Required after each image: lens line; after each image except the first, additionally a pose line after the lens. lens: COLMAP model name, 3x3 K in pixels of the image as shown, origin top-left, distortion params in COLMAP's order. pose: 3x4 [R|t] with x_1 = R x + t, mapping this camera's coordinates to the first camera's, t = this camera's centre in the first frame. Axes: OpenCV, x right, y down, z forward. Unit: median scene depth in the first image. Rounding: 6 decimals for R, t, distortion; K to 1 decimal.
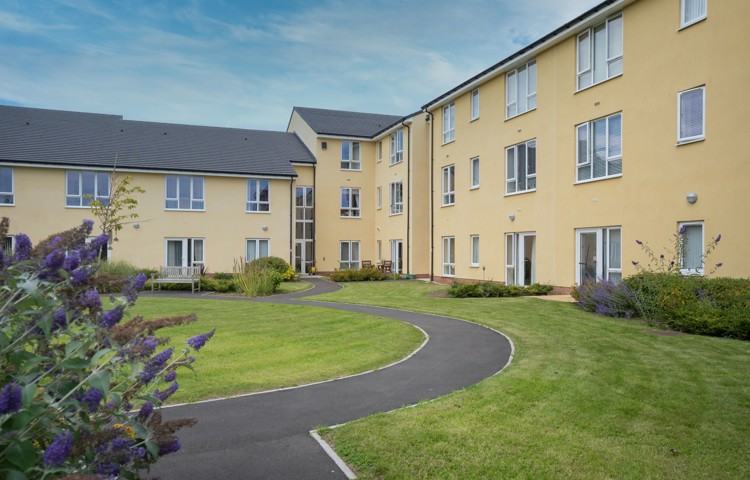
lens RADIAL K [[563.6, 0, 374.4], [0, 563.6, 250.0], [0, 0, 1]] dist [-0.001425, -0.000077]
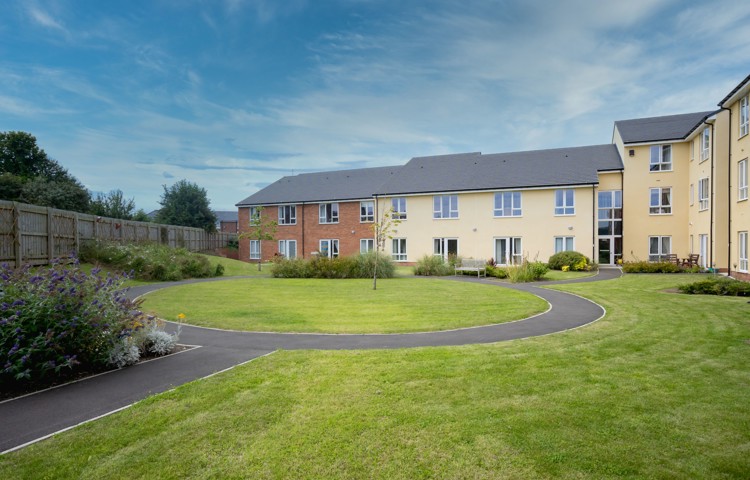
lens RADIAL K [[433.5, 0, 375.0], [0, 433.5, 240.0], [0, 0, 1]] dist [-0.023237, 0.001404]
pose [[0.726491, -0.014659, -0.687019, 0.143801], [0.011454, 0.999892, -0.009223, -0.007644], [0.687080, -0.001168, 0.726581, 0.010370]]
